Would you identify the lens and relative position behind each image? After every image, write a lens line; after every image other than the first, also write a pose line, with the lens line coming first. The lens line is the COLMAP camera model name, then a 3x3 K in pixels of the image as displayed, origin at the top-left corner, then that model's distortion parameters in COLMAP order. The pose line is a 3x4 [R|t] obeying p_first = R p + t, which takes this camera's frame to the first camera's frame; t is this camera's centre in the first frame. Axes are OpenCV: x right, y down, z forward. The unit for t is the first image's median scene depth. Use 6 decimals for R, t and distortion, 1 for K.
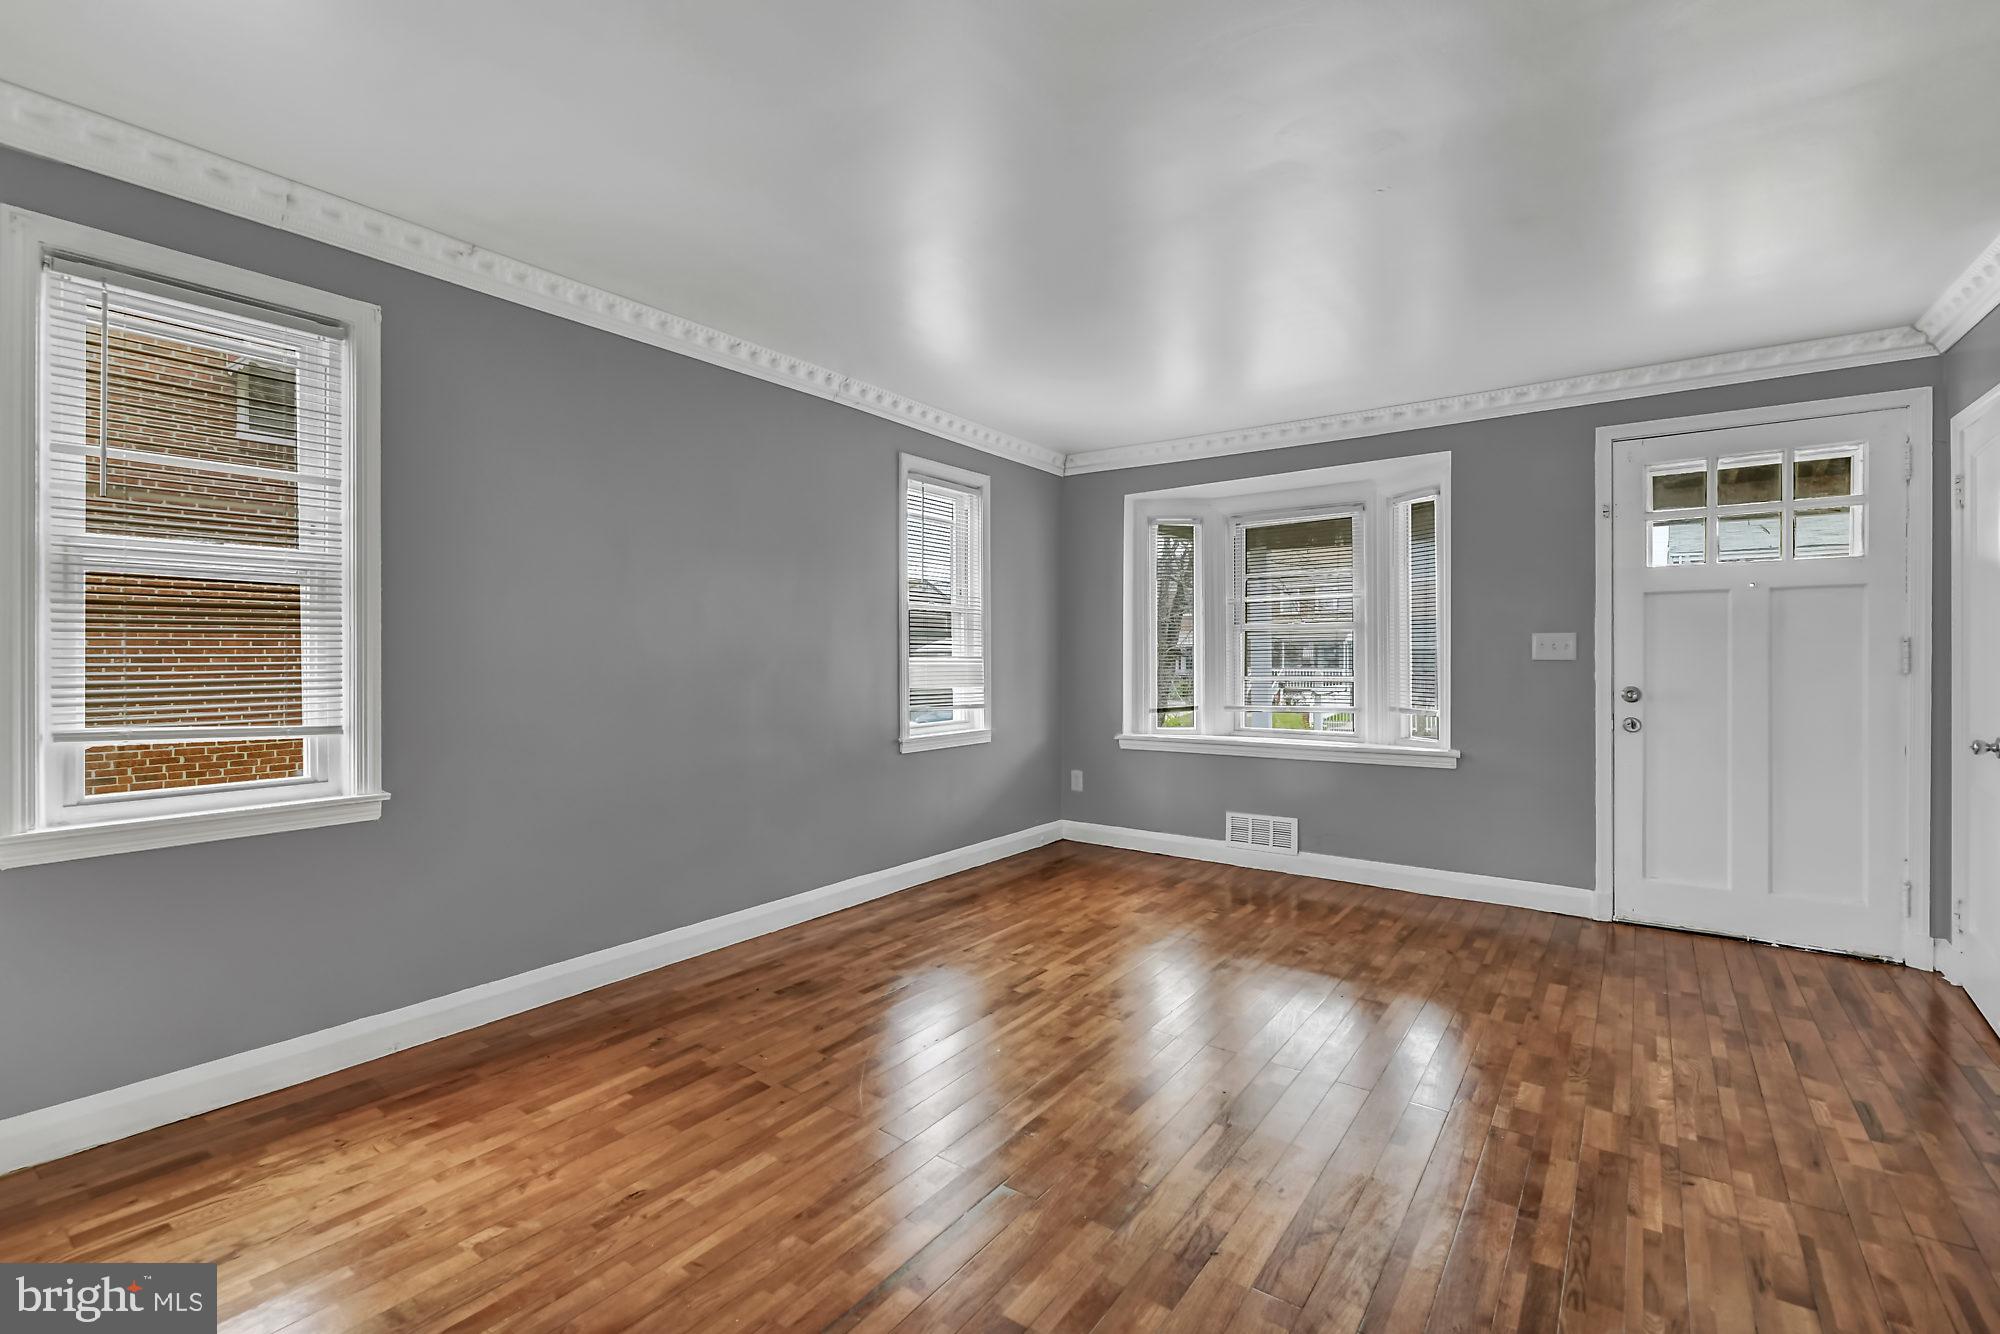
lens RADIAL K [[870.6, 0, 1000.2], [0, 870.6, 665.9], [0, 0, 1]] dist [-0.003760, -0.000778]
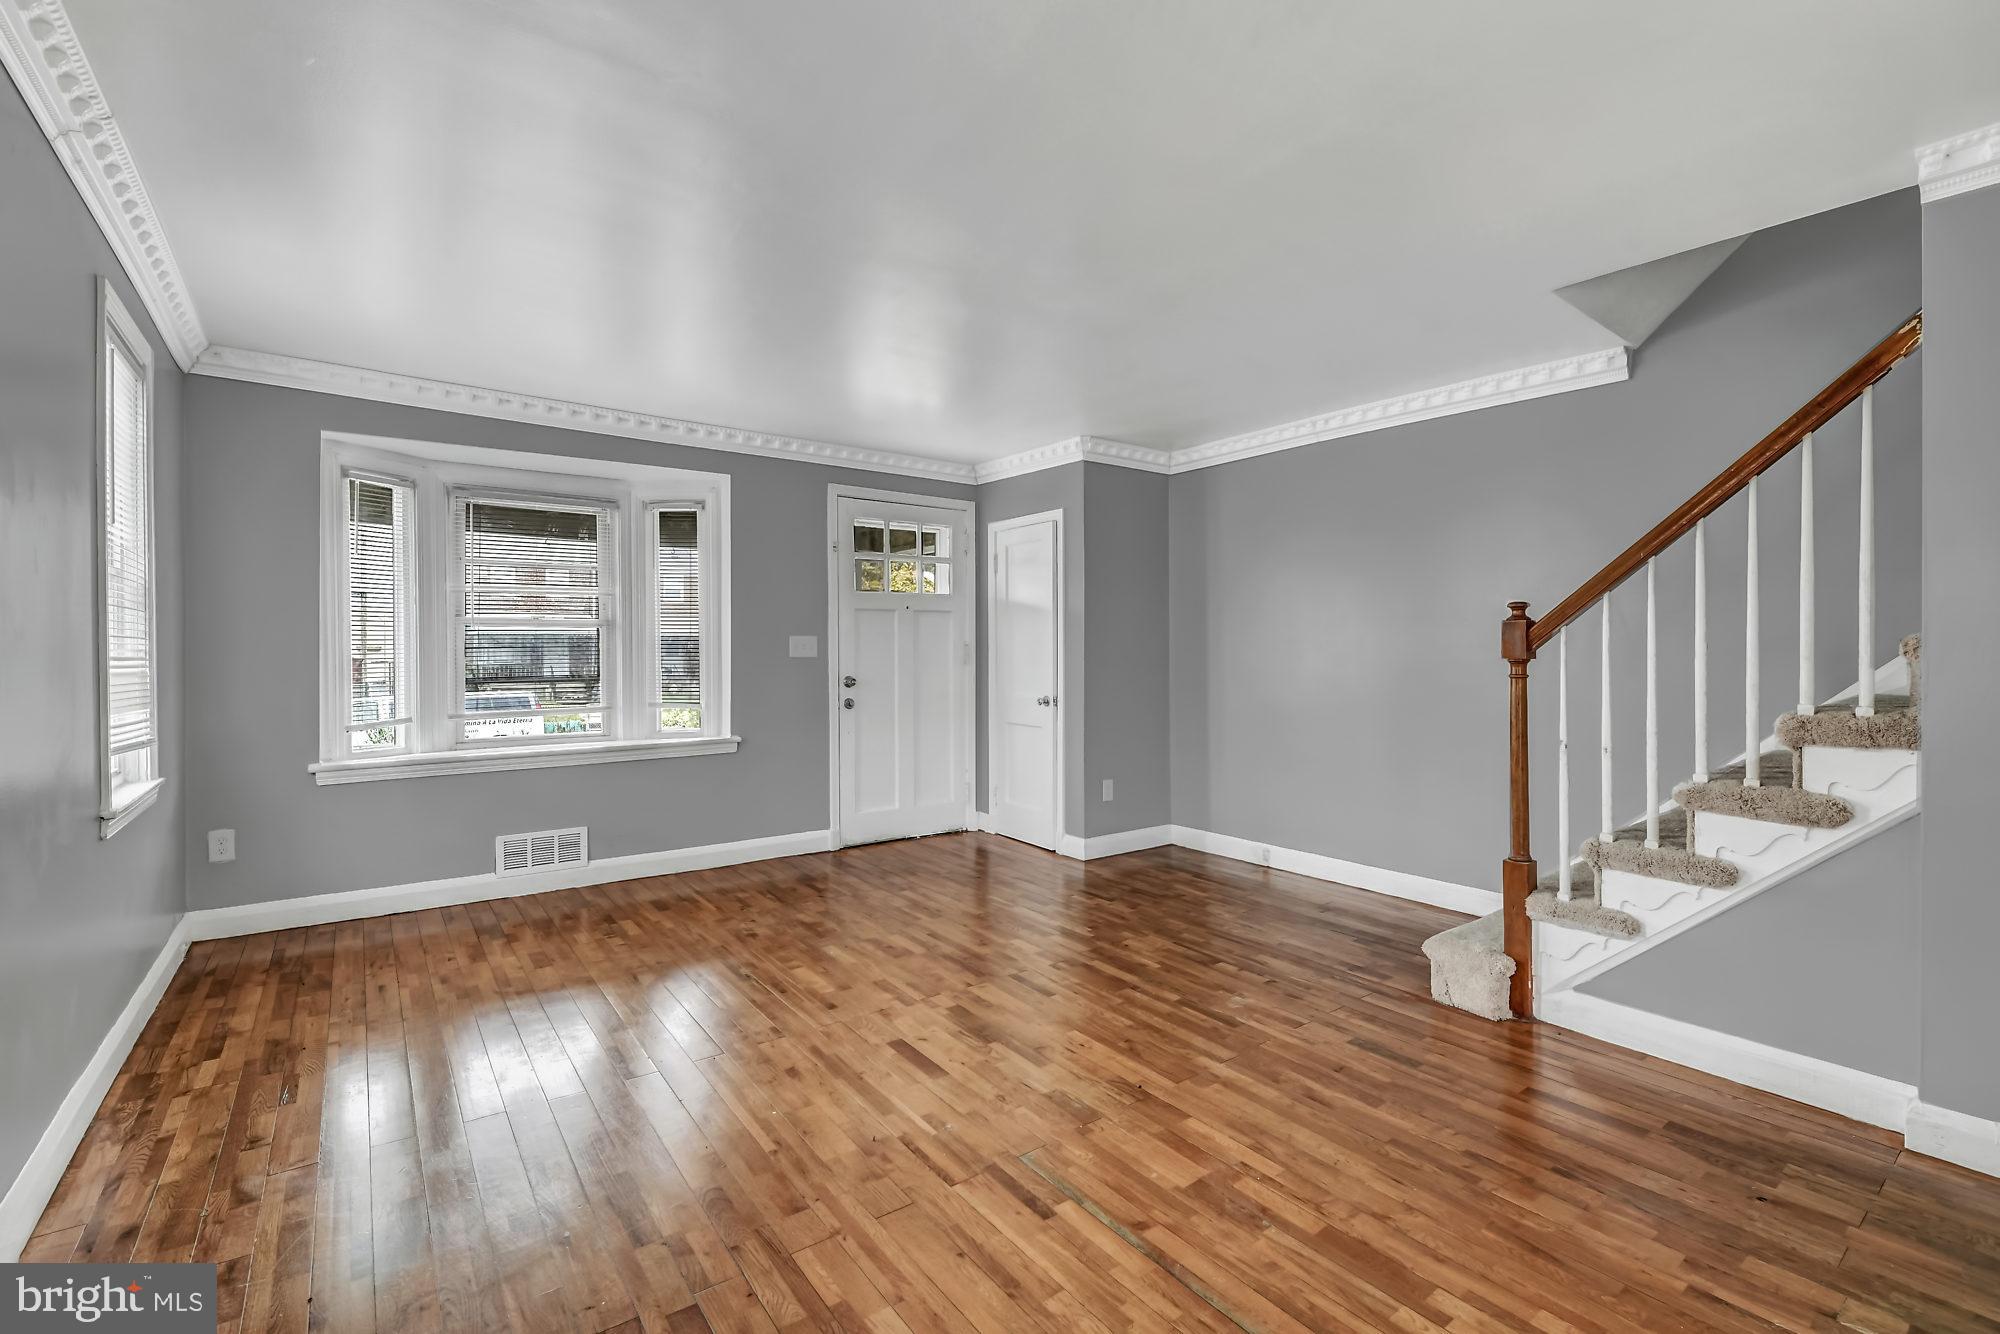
lens RADIAL K [[870.6, 0, 993.2], [0, 870.6, 655.0], [0, 0, 1]] dist [-0.003760, -0.000778]
pose [[0.298547, -0.005544, 0.954379, -0.519825], [0.009354, 0.999952, 0.002882, -0.011225], [-0.954349, 0.008067, 0.298584, 0.359612]]
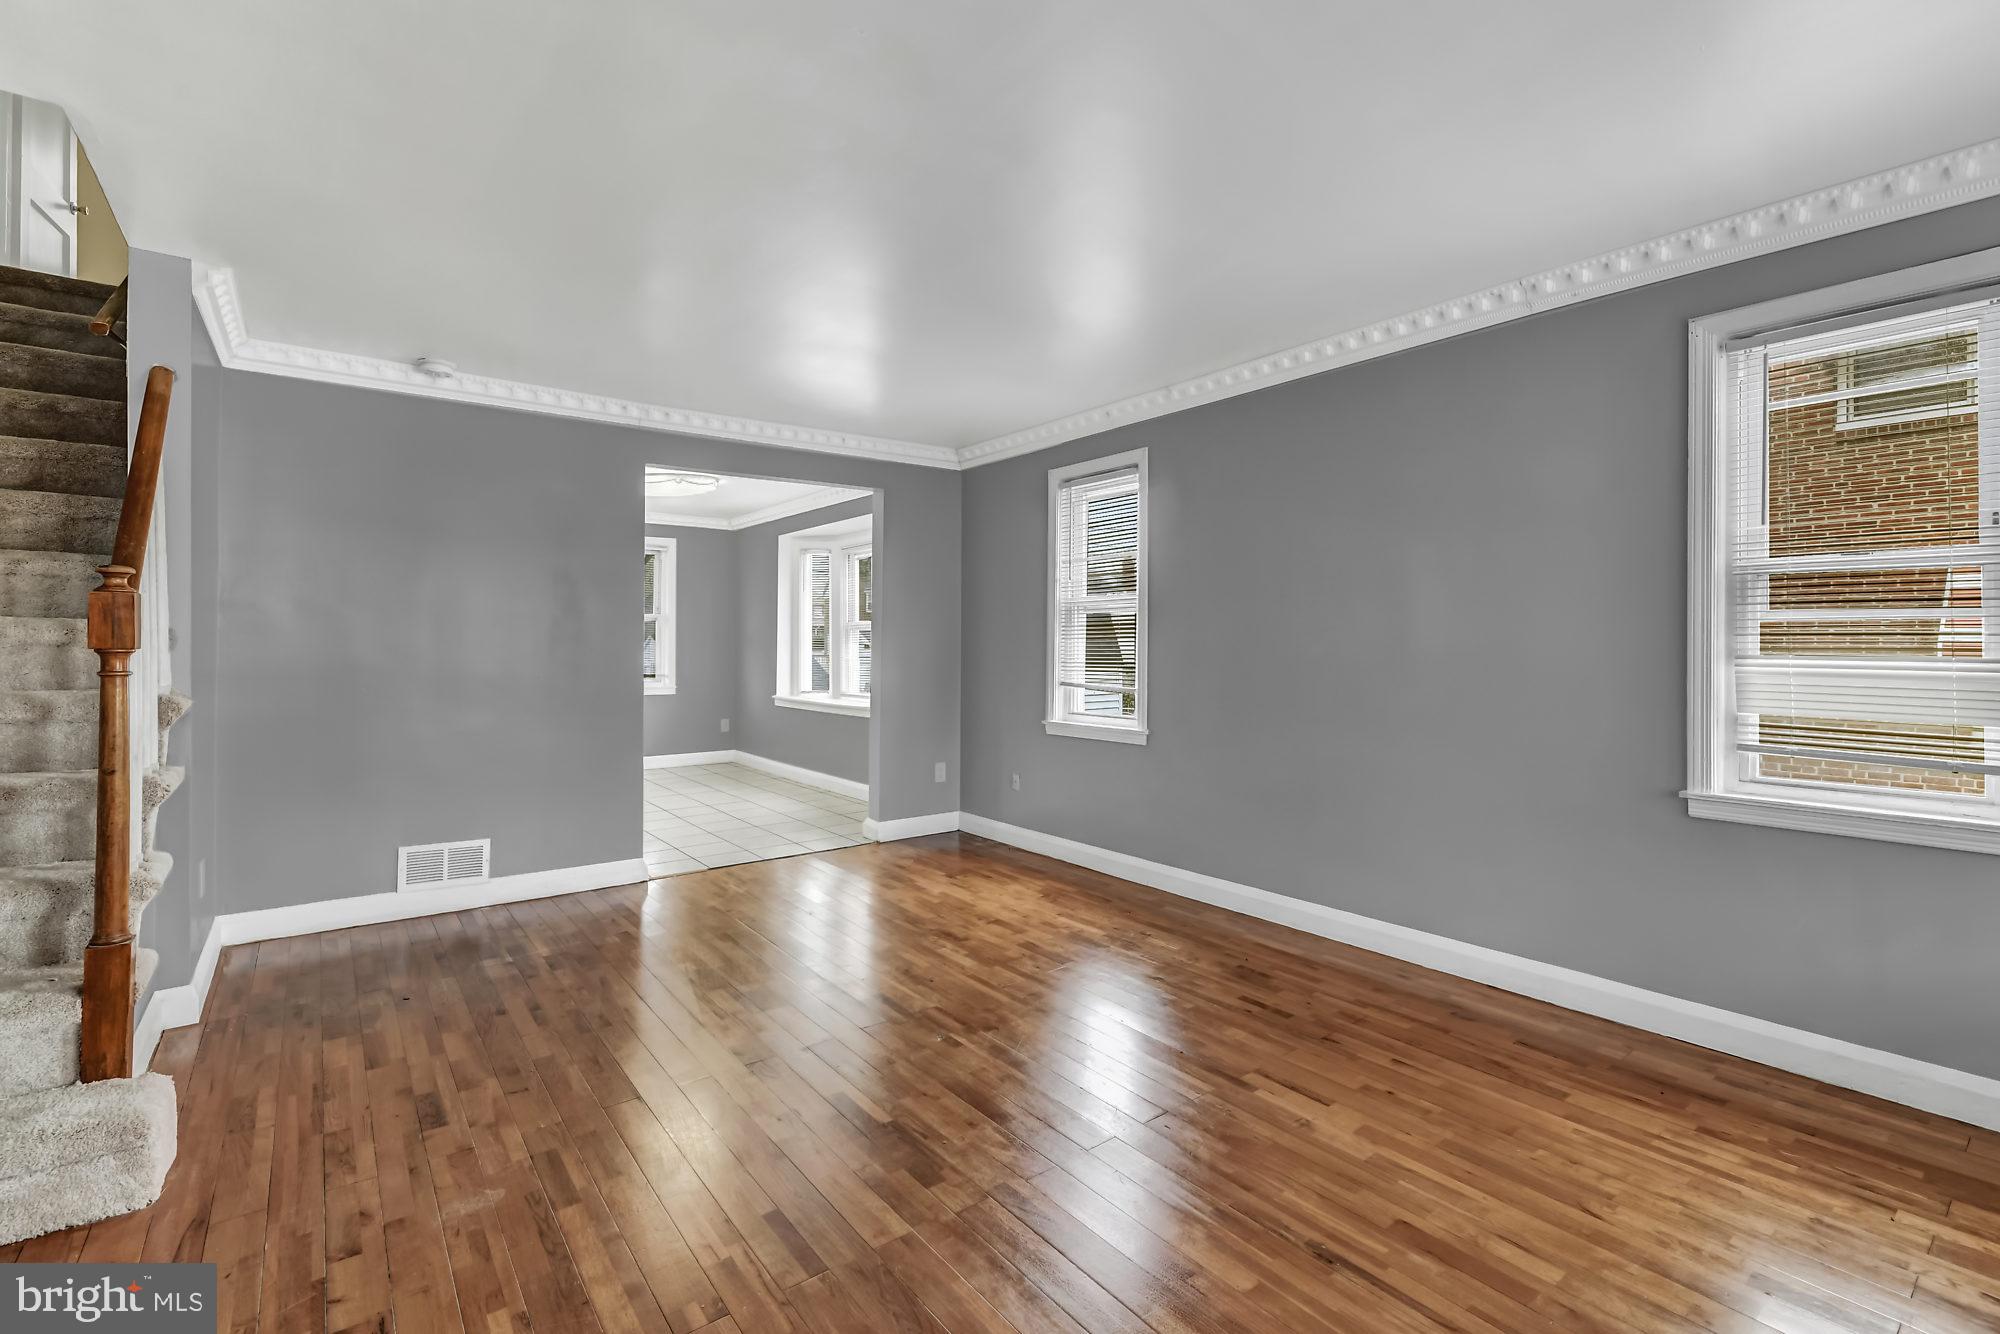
lens RADIAL K [[870.6, 0, 1008.9], [0, 870.6, 649.9], [0, 0, 1]] dist [-0.003760, -0.000778]
pose [[-0.265677, 0.001730, -0.964061, 0.672532], [-0.017931, 0.999817, 0.006736, -0.012339], [0.963895, 0.019076, -0.265597, 0.793226]]
